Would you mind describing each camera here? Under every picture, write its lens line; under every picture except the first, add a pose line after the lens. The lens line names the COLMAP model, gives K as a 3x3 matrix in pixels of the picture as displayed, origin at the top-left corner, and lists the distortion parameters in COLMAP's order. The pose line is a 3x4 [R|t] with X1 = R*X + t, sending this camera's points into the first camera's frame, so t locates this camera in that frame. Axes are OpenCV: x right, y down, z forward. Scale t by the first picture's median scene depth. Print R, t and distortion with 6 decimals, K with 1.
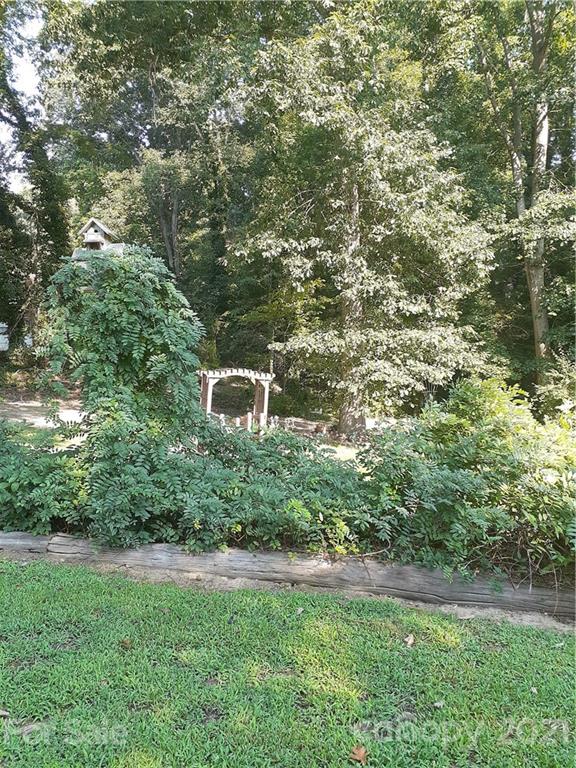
lens RADIAL K [[648.7, 0, 288.5], [0, 648.7, 381.7], [0, 0, 1]] dist [0.110422, -0.078115]
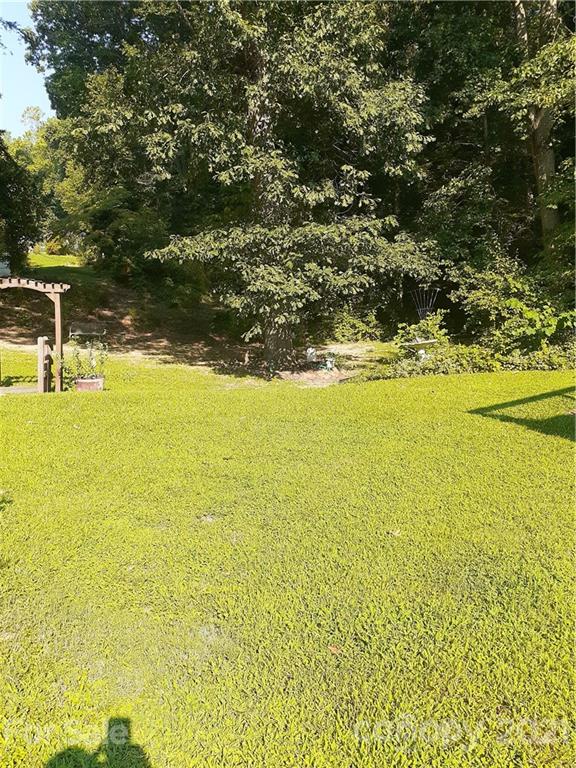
lens RADIAL K [[648.7, 0, 289.6], [0, 648.7, 383.8], [0, 0, 1]] dist [0.110422, -0.078115]
pose [[0.993340, -0.010628, -0.114726, 0.249913], [0.023714, 0.993276, 0.113313, 0.020624], [0.112750, -0.115279, 0.986914, 0.204314]]
